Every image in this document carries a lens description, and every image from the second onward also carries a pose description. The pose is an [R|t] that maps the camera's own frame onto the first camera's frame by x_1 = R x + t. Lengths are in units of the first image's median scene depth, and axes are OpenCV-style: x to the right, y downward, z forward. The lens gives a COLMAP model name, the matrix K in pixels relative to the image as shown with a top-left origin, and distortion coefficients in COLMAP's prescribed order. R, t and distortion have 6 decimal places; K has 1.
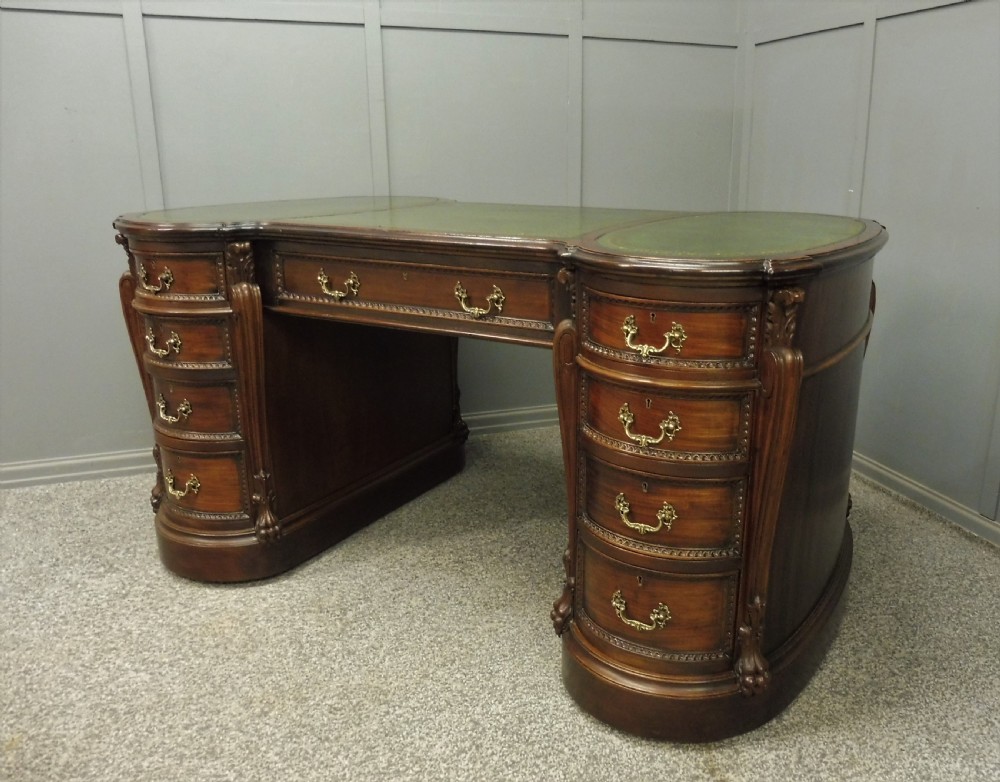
lens RADIAL K [[827.4, 0, 589.0], [0, 827.4, 378.9], [0, 0, 1]] dist [-0.065101, 0.024707]
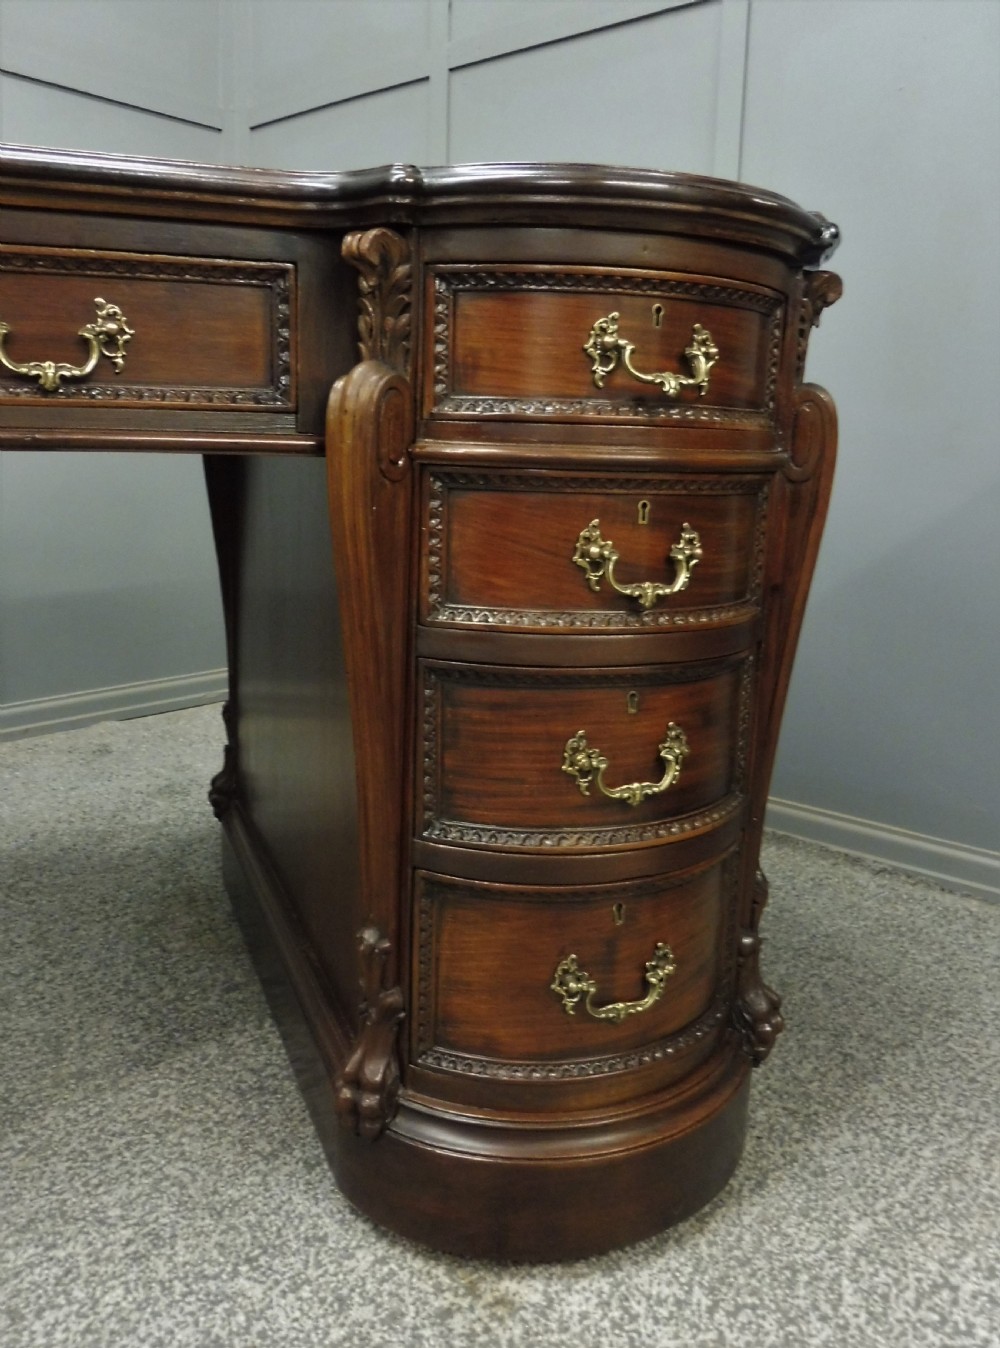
lens RADIAL K [[1080.3, 0, 498.9], [0, 1080.3, 660.3], [0, 0, 1]] dist [-0.037988, -0.028648]
pose [[0.663143, -0.143649, 0.734579, -0.338105], [0.187491, 0.982002, 0.022776, 0.063732], [-0.724630, 0.122623, 0.678141, 0.506592]]
